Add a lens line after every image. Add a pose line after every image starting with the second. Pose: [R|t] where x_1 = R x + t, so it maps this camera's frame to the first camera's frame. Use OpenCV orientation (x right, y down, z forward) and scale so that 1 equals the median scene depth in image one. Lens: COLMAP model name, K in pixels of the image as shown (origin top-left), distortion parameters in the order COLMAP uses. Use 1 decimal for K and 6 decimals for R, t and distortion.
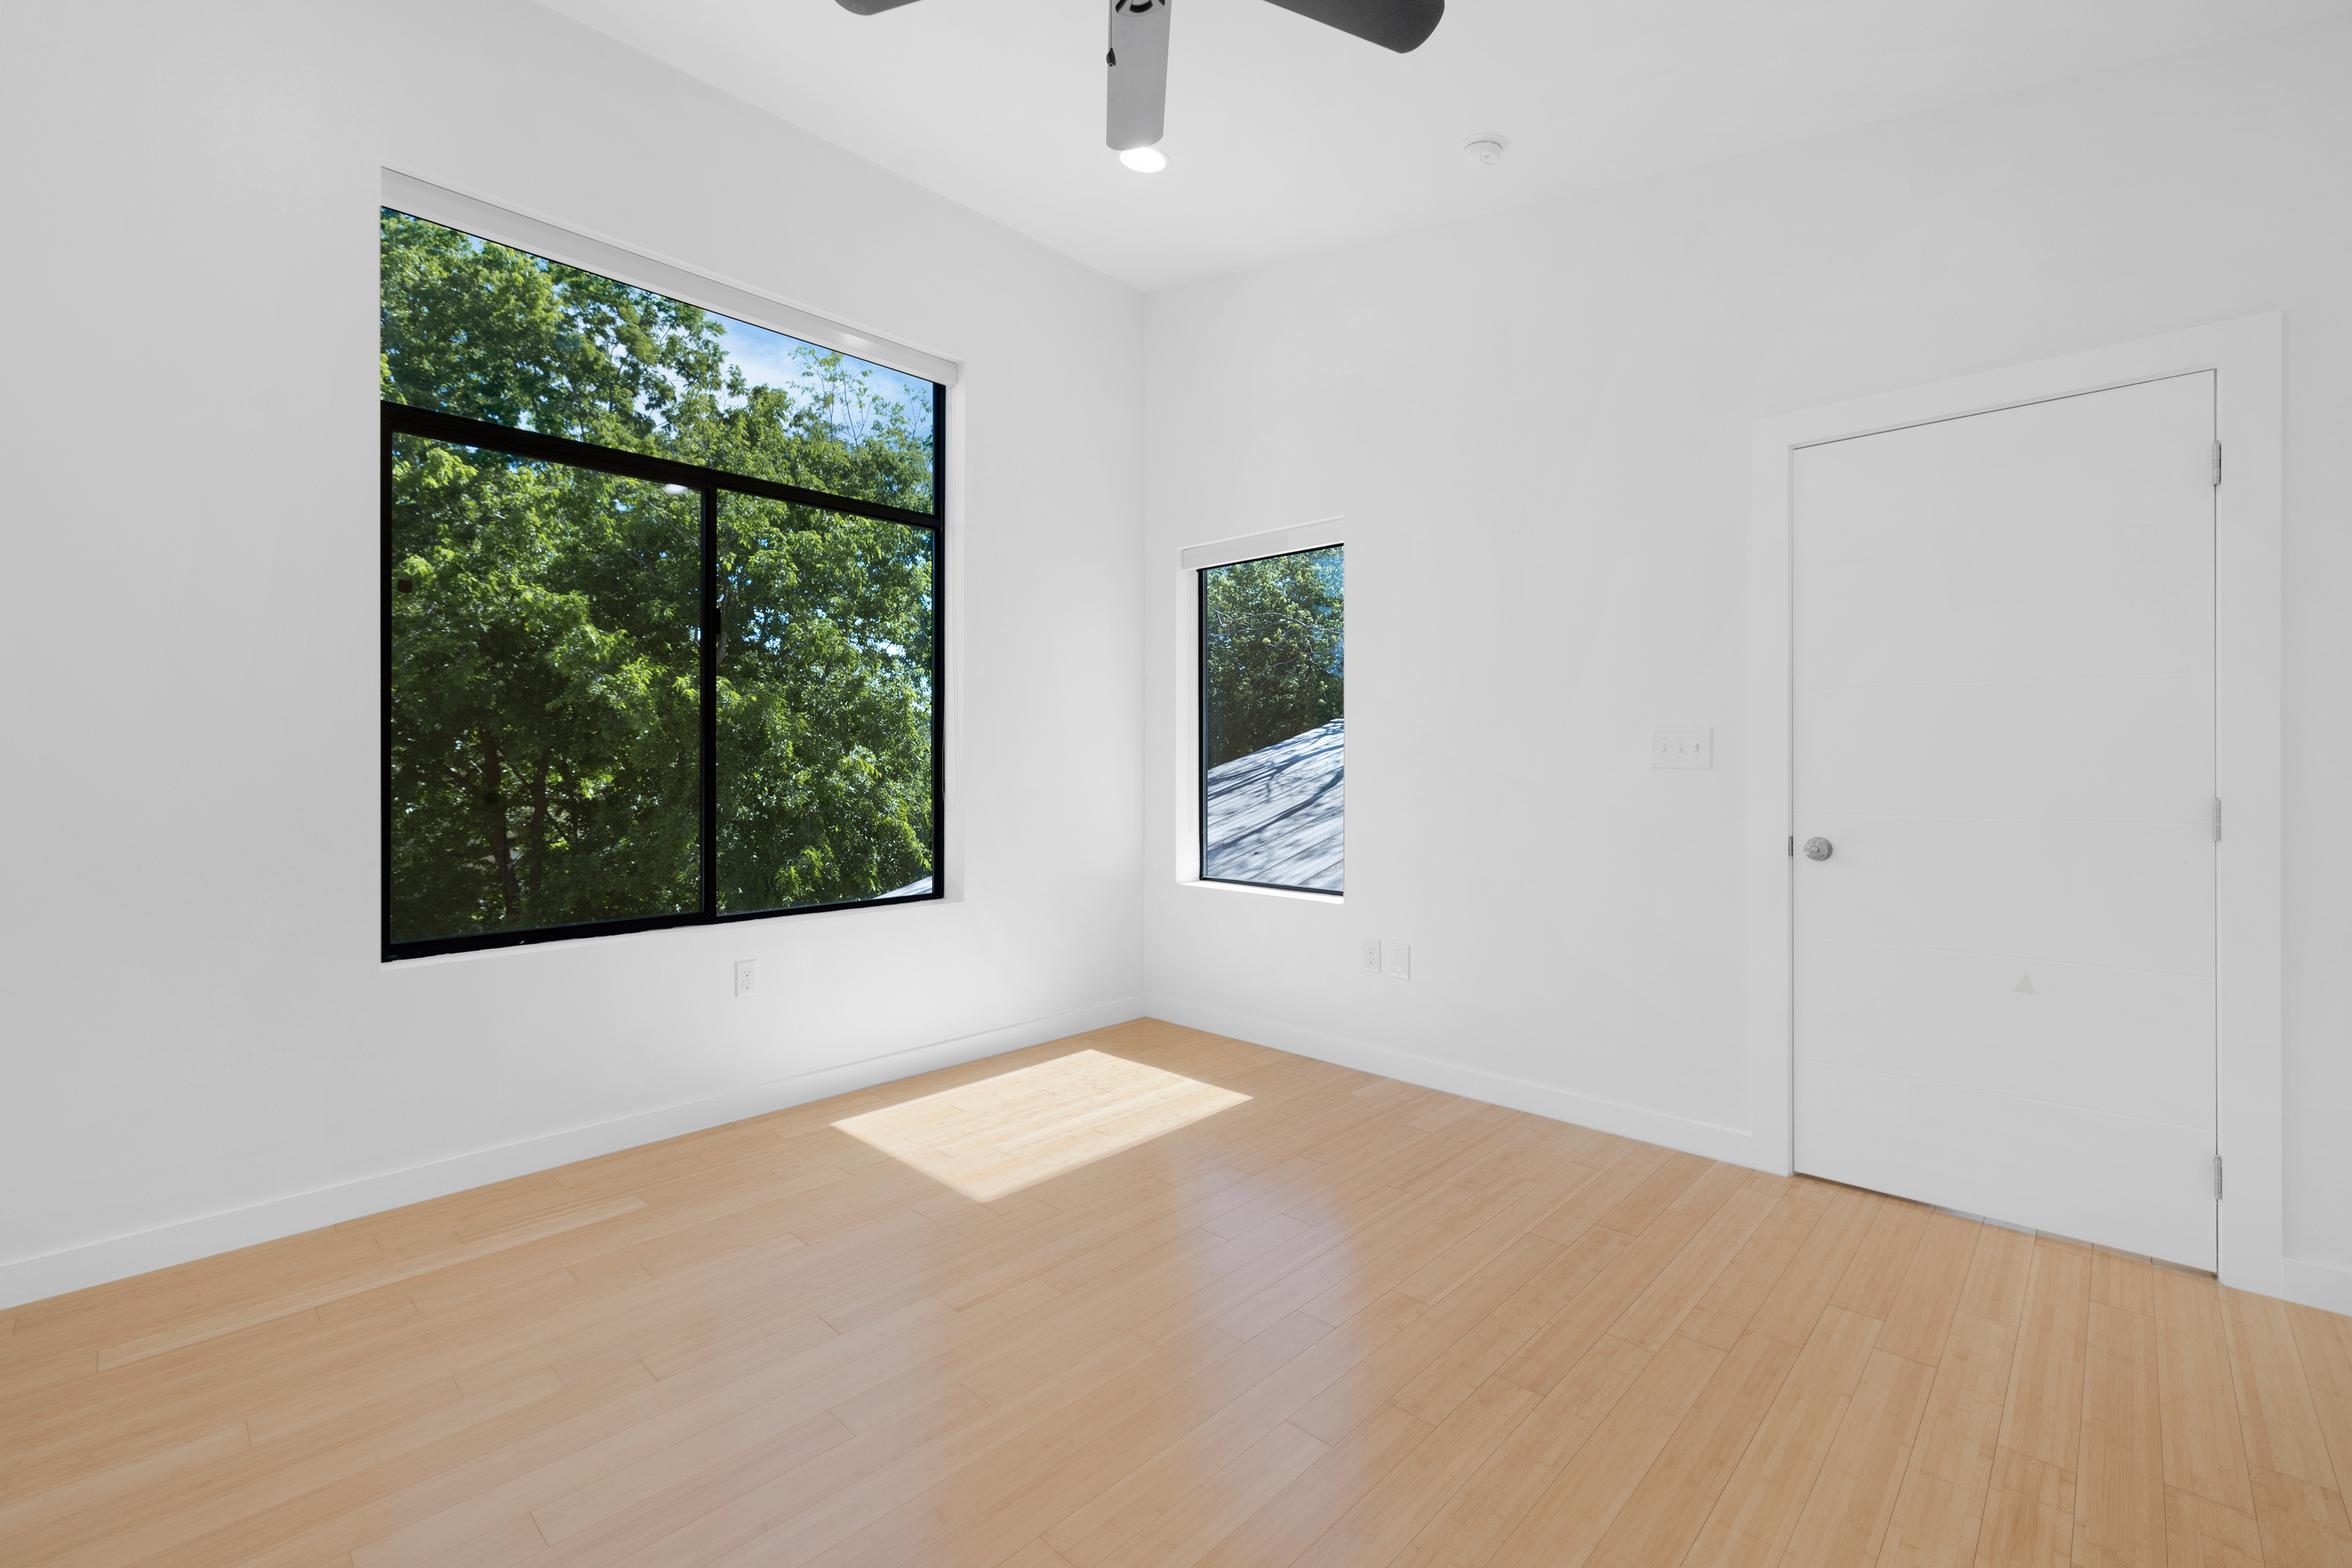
lens RADIAL K [[992.5, 0, 1173.4], [0, 992.5, 753.3], [0, 0, 1]] dist [-0.001691, -0.000105]
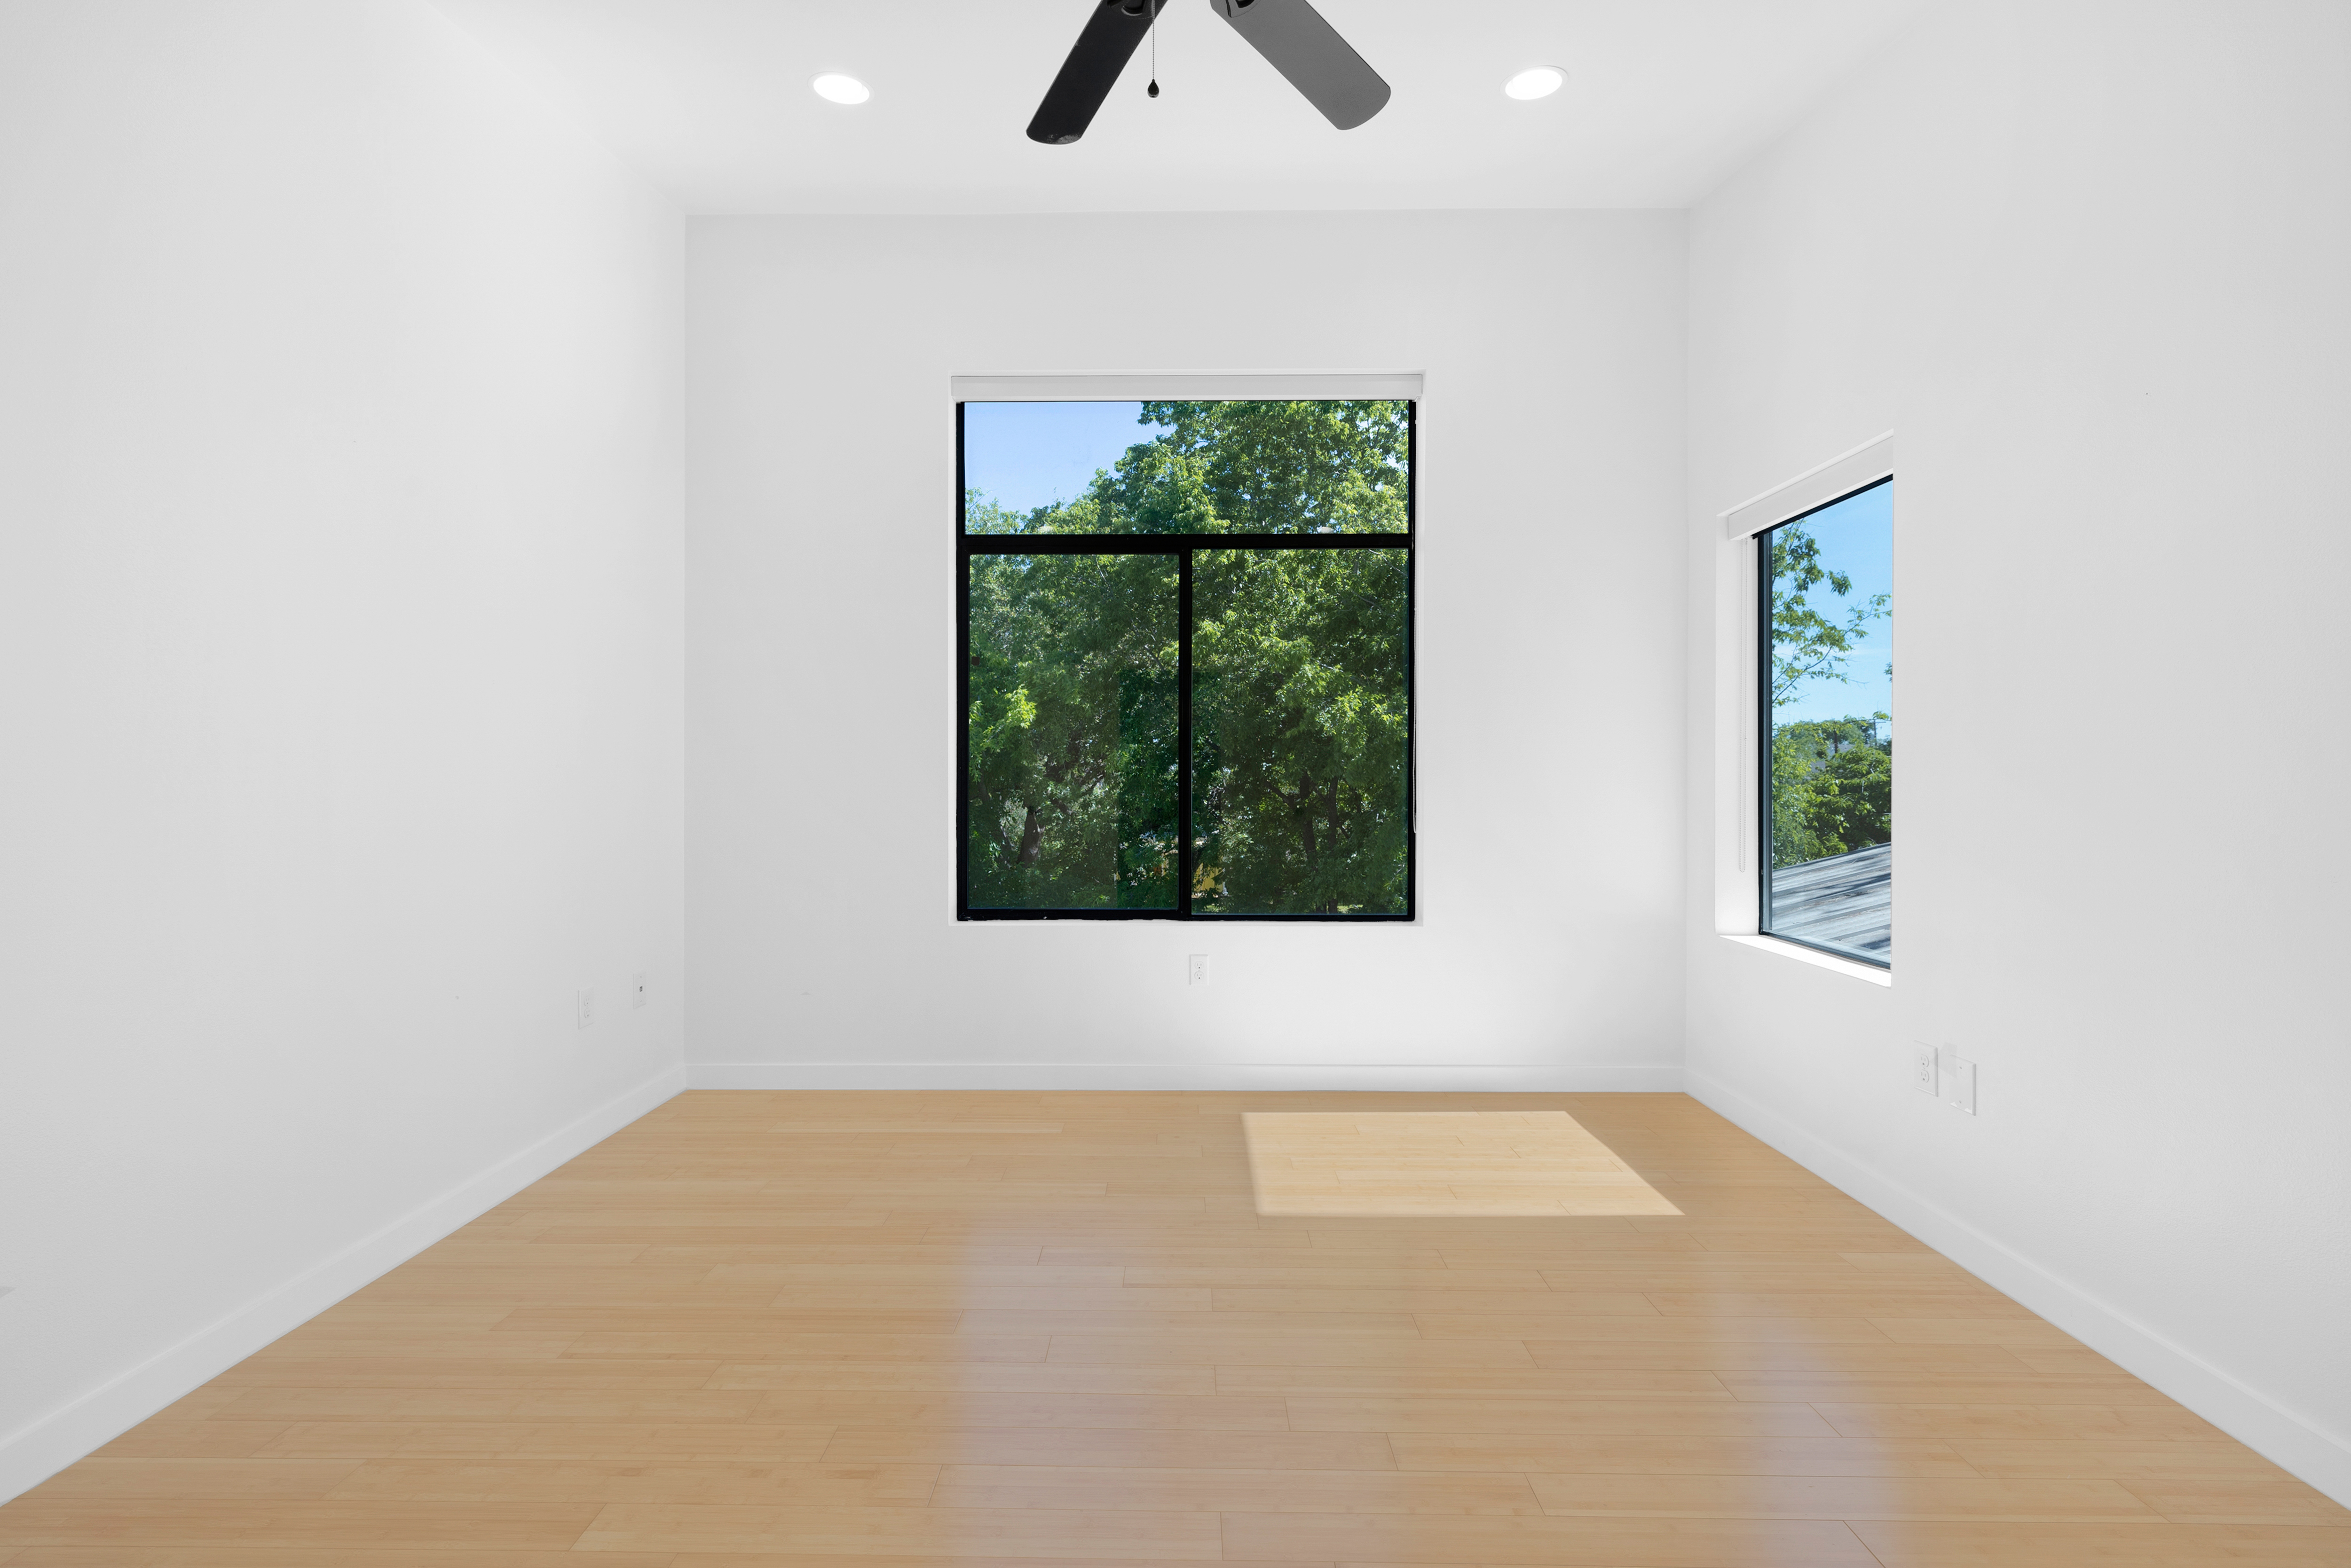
lens RADIAL K [[991.2, 0, 1163.2], [0, 991.2, 779.2], [0, 0, 1]] dist [-0.000798, 0.000056]
pose [[0.685804, -0.000914, -0.727786, 0.323751], [0.007577, 0.999954, 0.005884, -0.002914], [0.727747, -0.009549, 0.685779, 0.150026]]
